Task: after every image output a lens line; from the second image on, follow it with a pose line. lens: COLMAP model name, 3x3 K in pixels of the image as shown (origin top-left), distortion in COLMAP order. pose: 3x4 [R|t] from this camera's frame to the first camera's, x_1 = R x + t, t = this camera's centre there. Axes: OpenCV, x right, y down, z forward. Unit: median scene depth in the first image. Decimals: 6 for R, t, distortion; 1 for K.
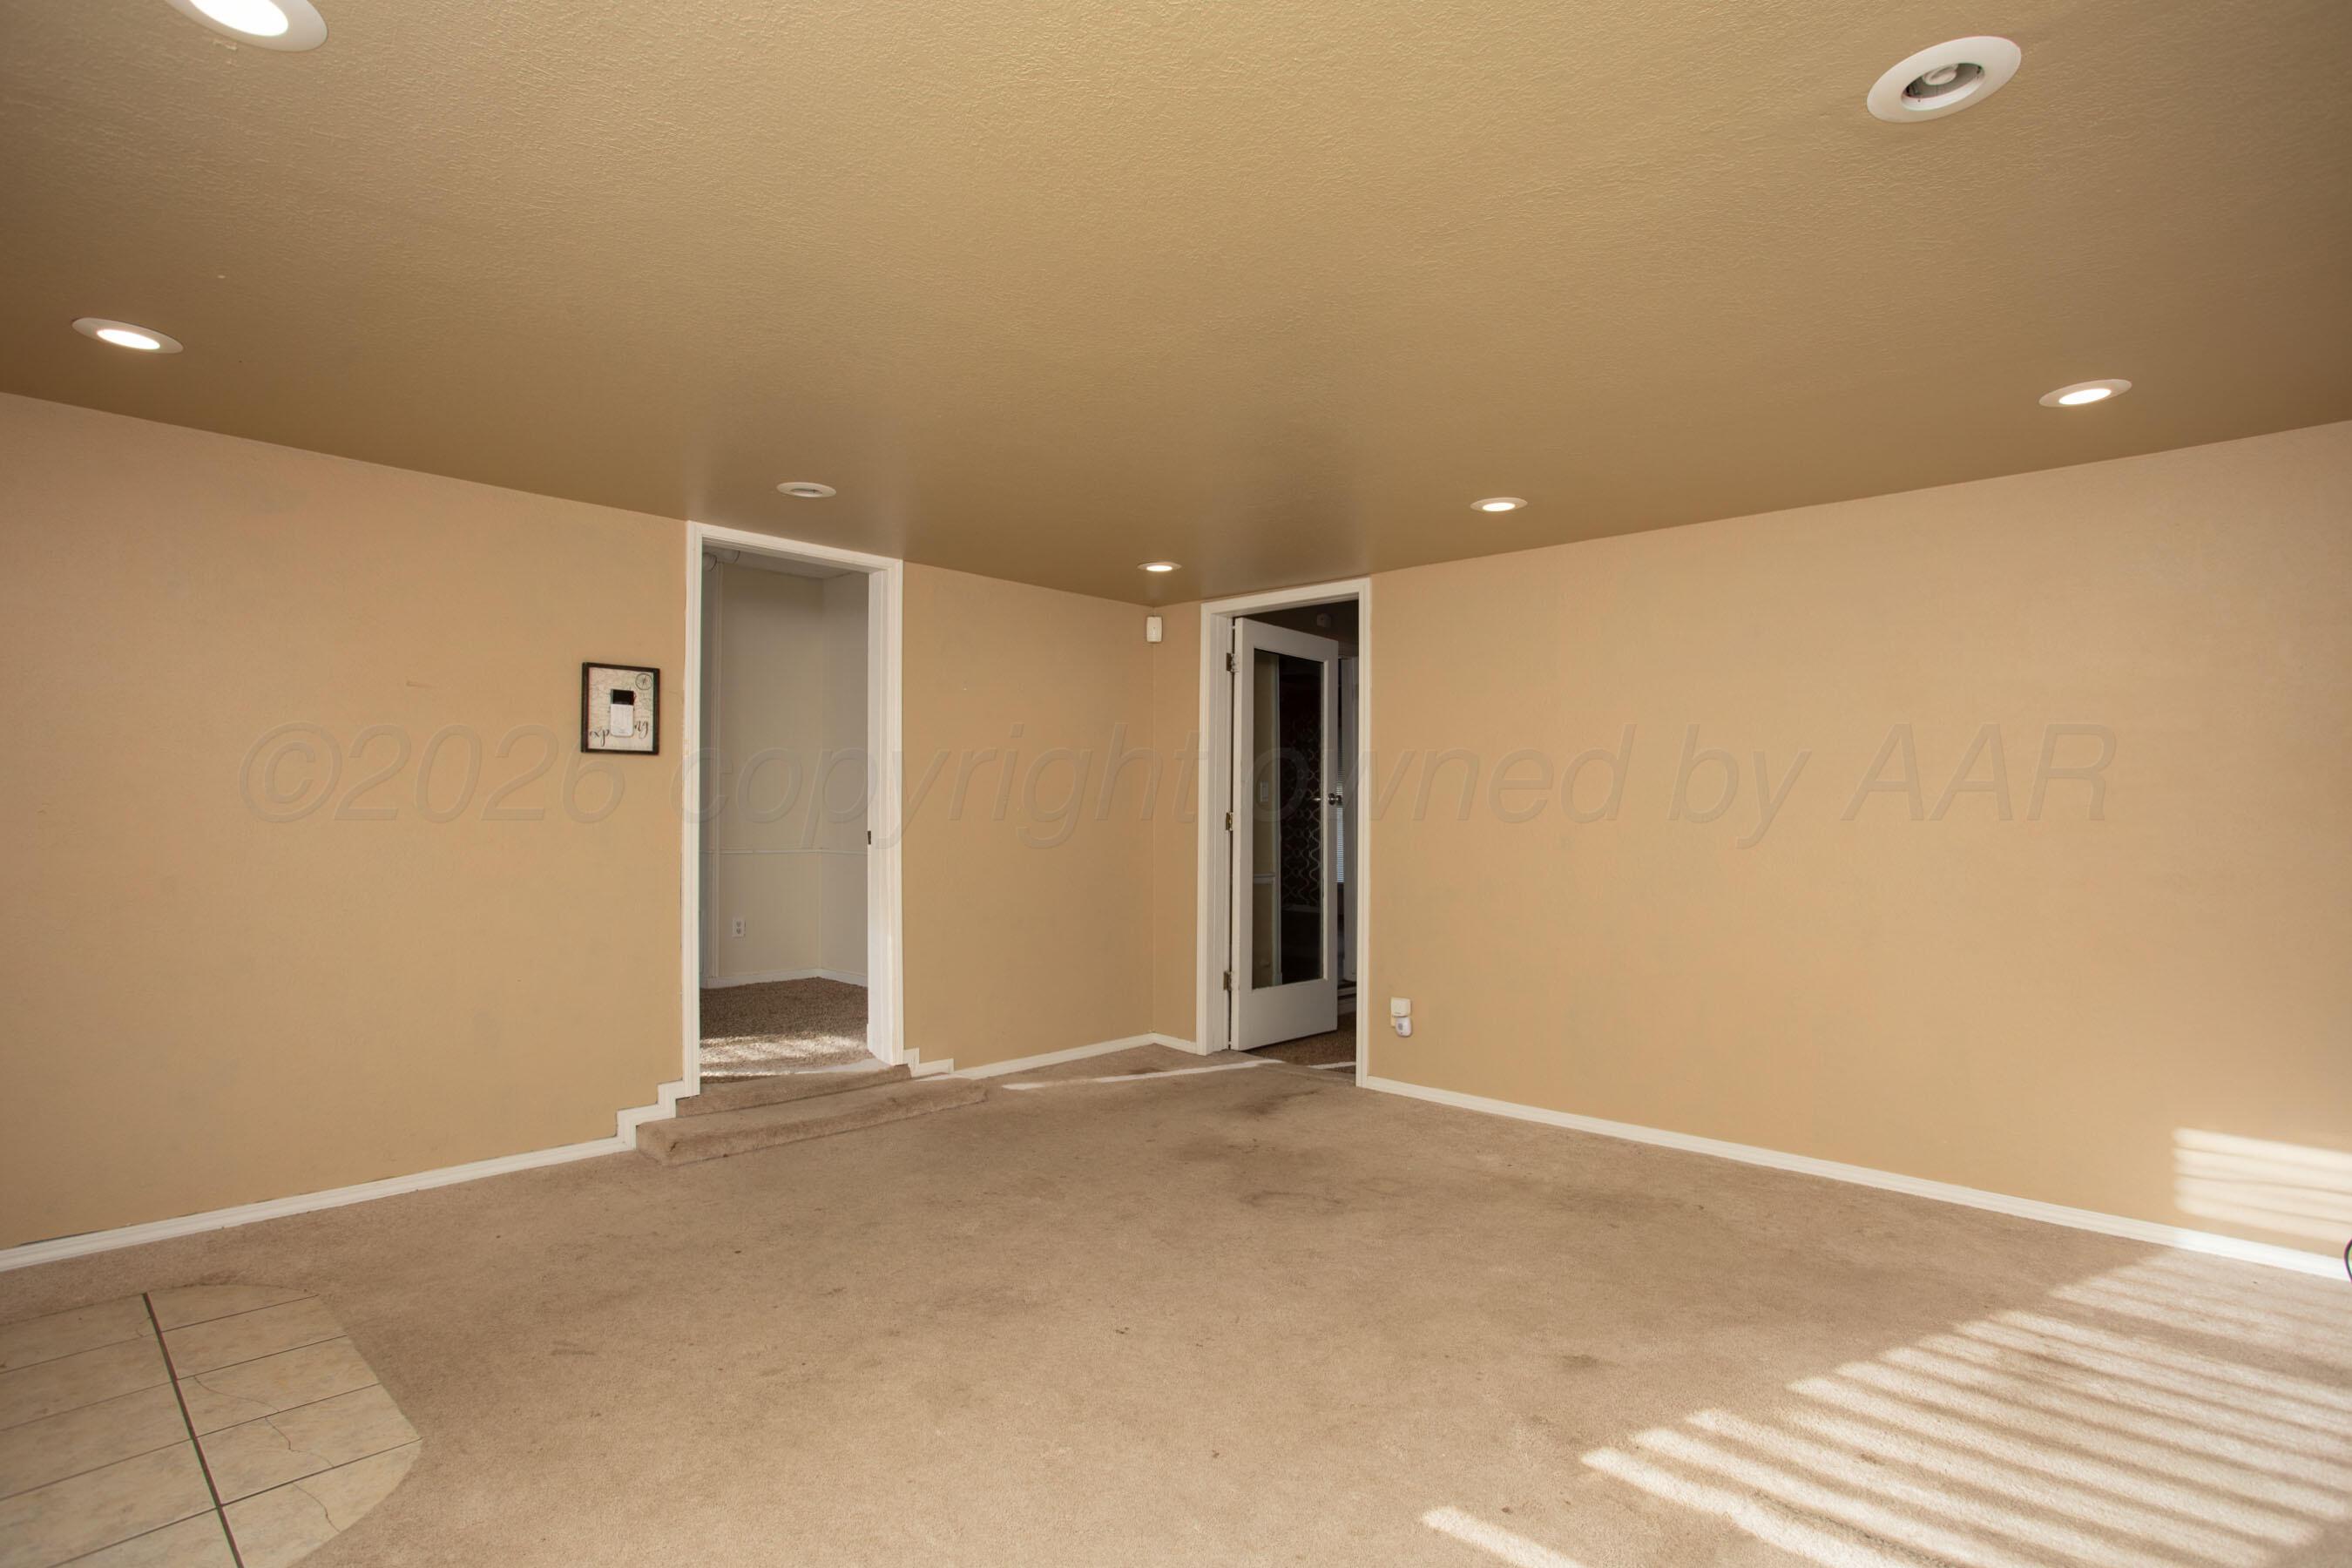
lens RADIAL K [[1158.4, 0, 1176.0], [0, 1158.4, 784.0], [0, 0, 1]] dist [-0.064970, 0.026696]
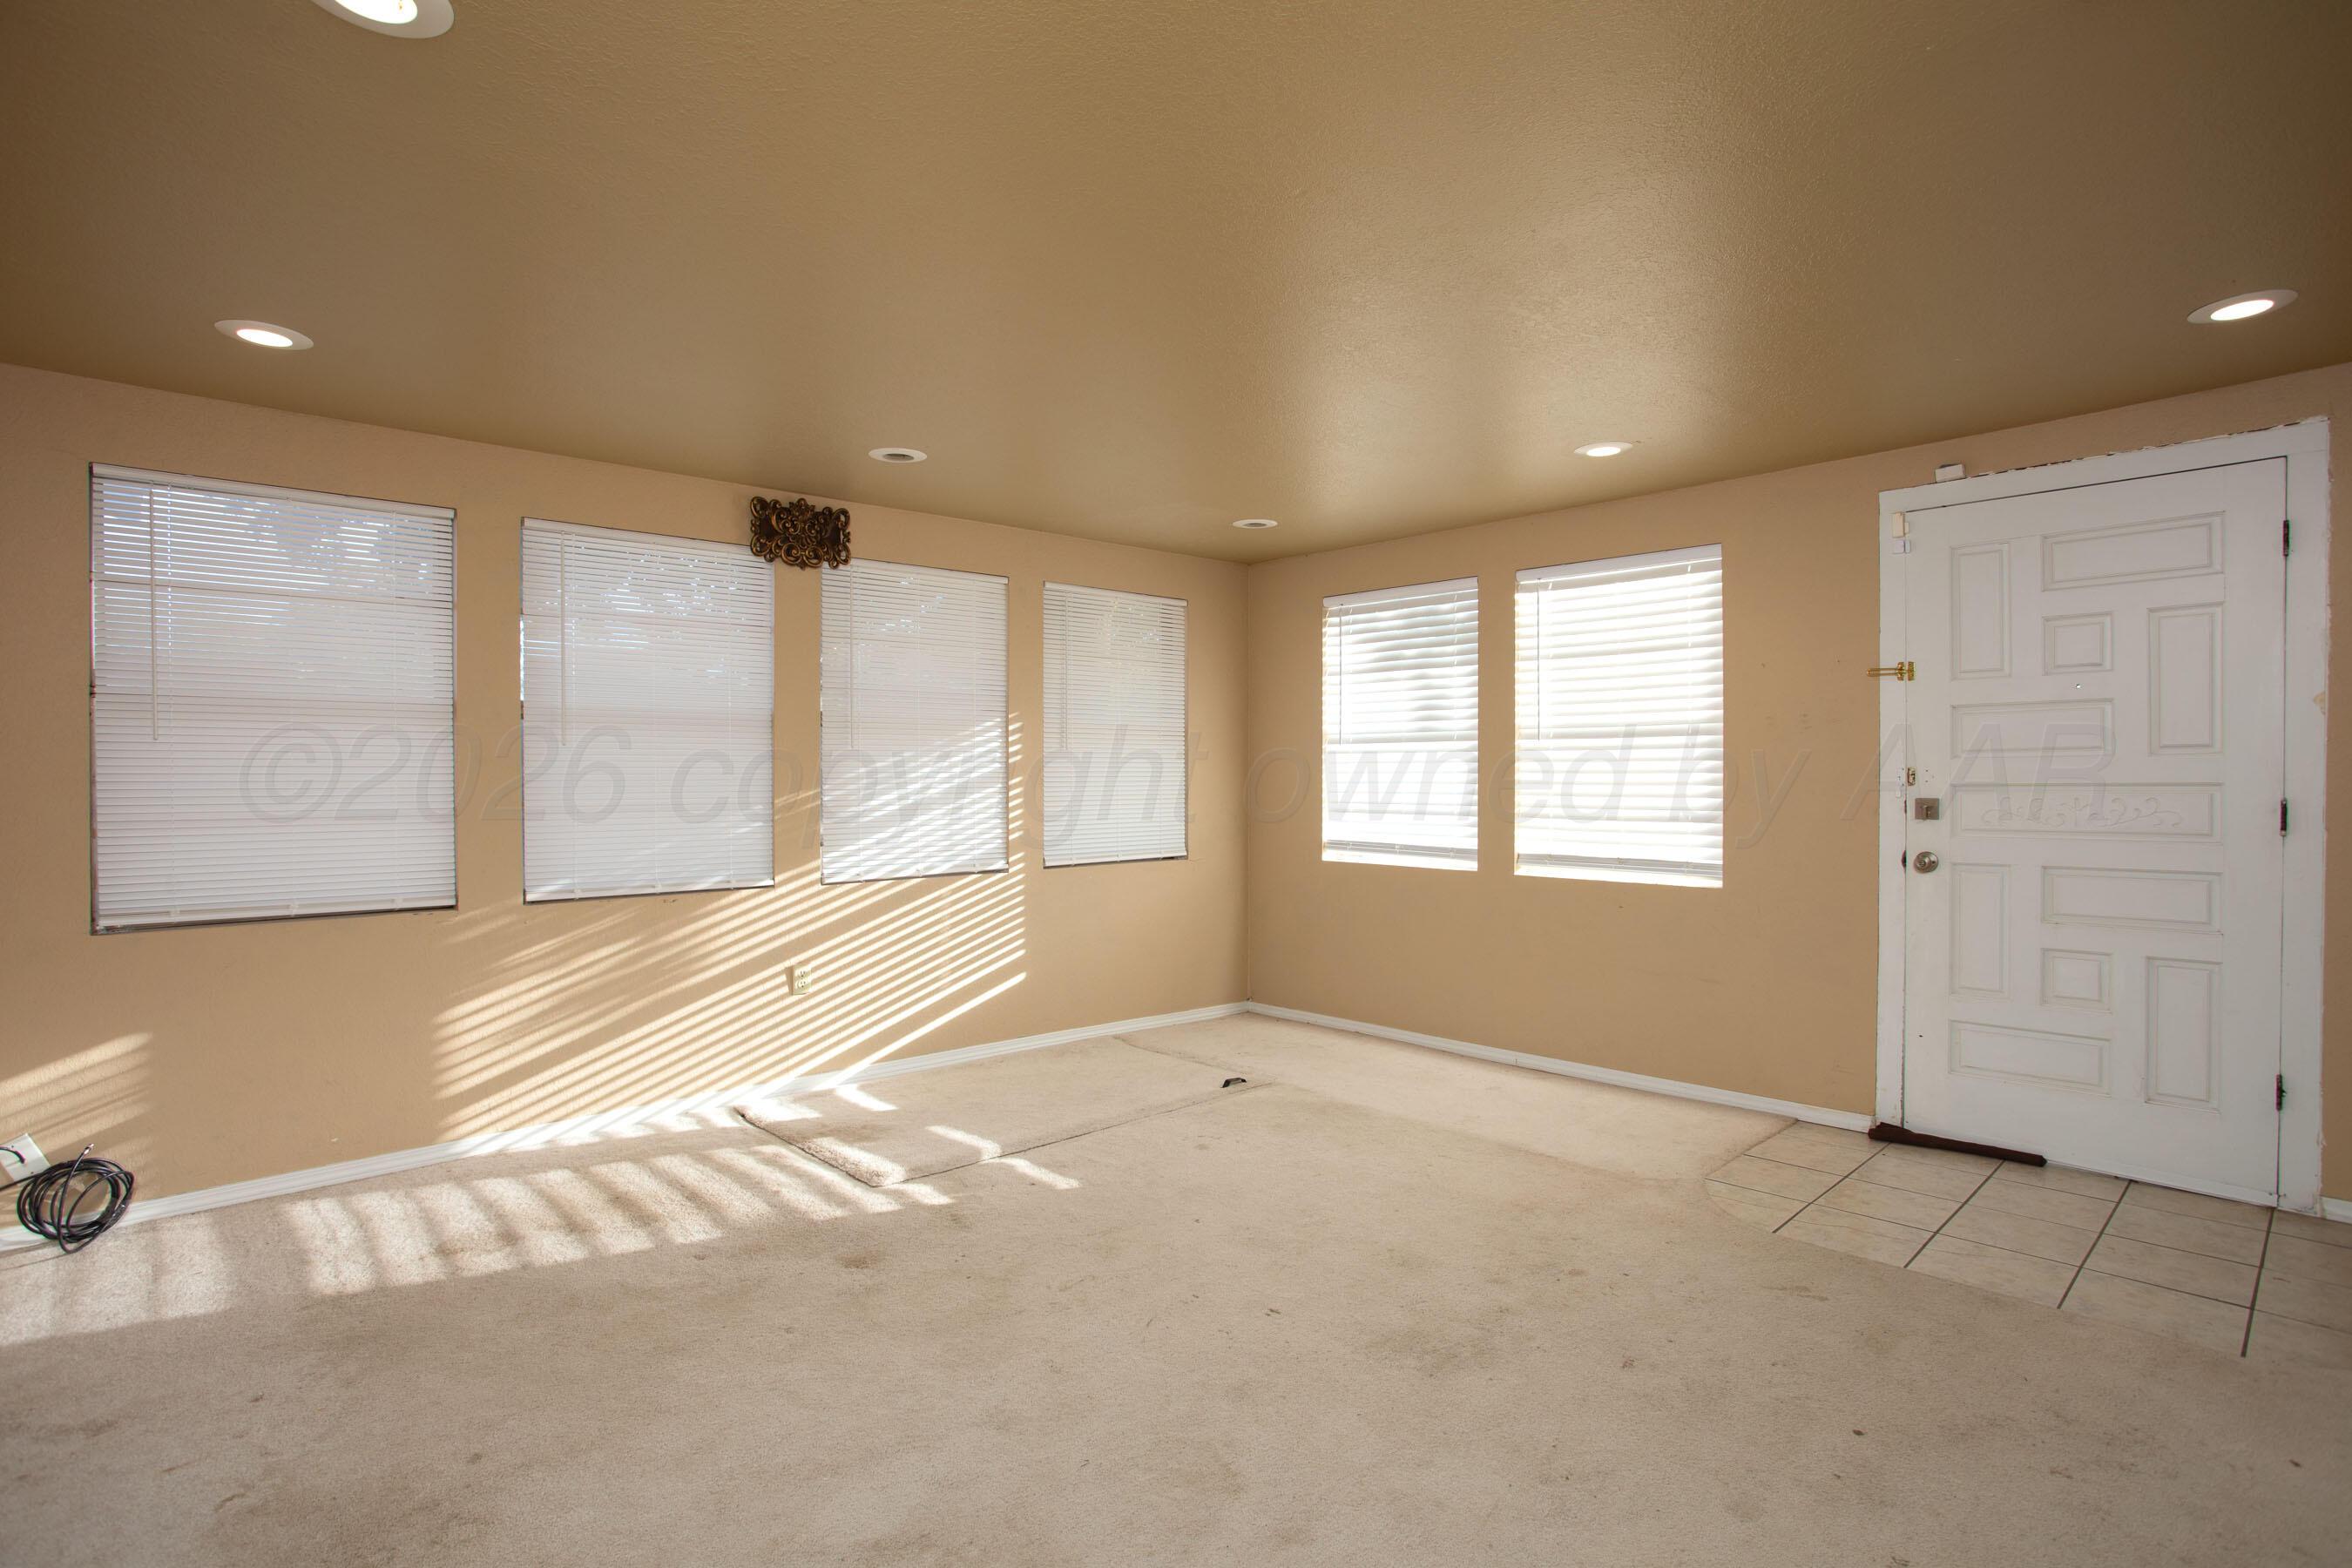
lens RADIAL K [[1158.4, 0, 1176.0], [0, 1158.4, 784.0], [0, 0, 1]] dist [-0.064970, 0.026696]
pose [[-0.997158, -0.007918, 0.074917, -0.038096], [-0.008297, 0.999954, -0.004754, 0.041153], [-0.074876, -0.005362, -0.997178, 2.083891]]
